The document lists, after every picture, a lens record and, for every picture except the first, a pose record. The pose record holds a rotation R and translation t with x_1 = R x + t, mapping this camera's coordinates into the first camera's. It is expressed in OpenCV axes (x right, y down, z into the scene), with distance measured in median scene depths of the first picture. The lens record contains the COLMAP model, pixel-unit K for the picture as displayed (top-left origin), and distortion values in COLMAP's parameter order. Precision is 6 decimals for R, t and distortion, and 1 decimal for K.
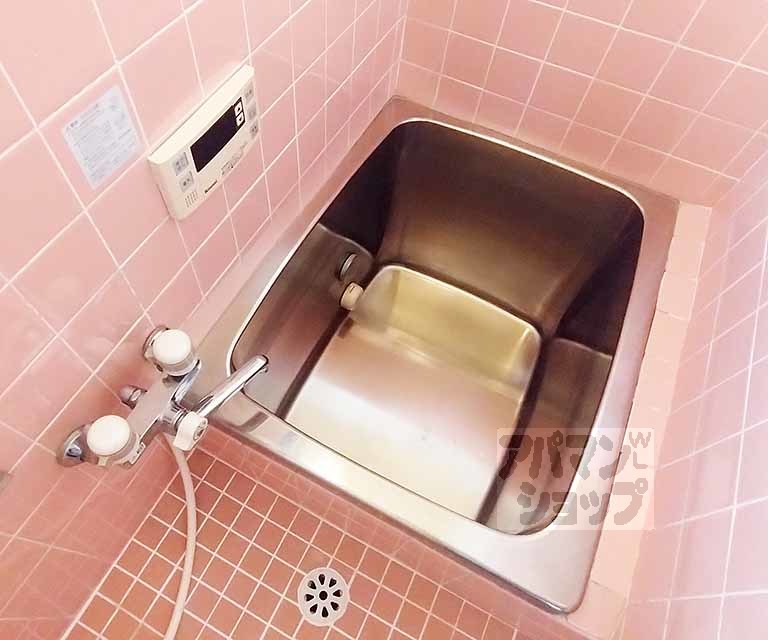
lens RADIAL K [[509.8, 0, 355.4], [0, 509.8, 319.7], [0, 0, 1]] dist [0.007021, -0.001571]
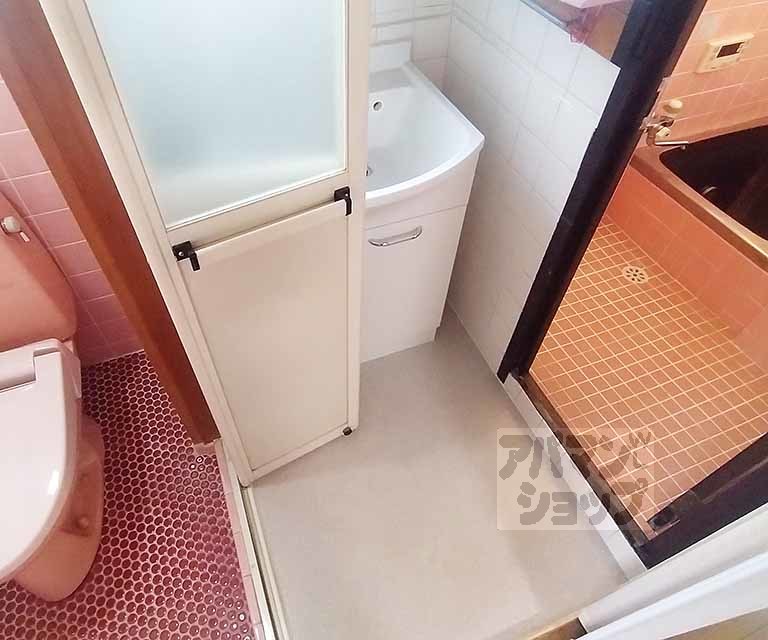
lens RADIAL K [[509.8, 0, 356.4], [0, 509.8, 316.5], [0, 0, 1]] dist [0.007021, -0.001571]
pose [[0.755148, 0.475102, -0.451695, 0.100867], [-0.551480, 0.832926, -0.045881, 1.405105], [0.354431, 0.283747, 0.890992, -1.212600]]
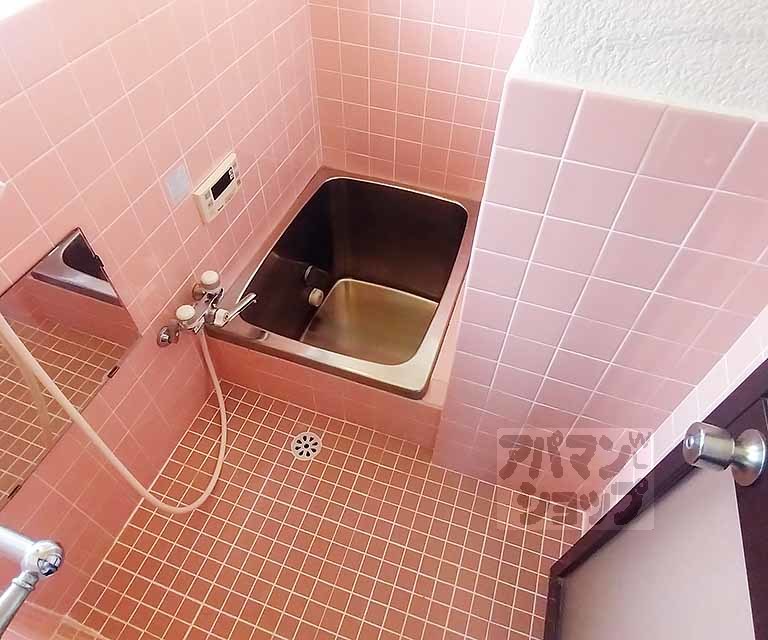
lens RADIAL K [[509.8, 0, 382.0], [0, 509.8, 321.0], [0, 0, 1]] dist [0.007021, -0.001571]
pose [[0.989934, -0.128284, 0.059781, 0.136060], [0.135932, 0.979415, -0.149227, 0.422356], [-0.039407, 0.155851, 0.986994, -0.731902]]
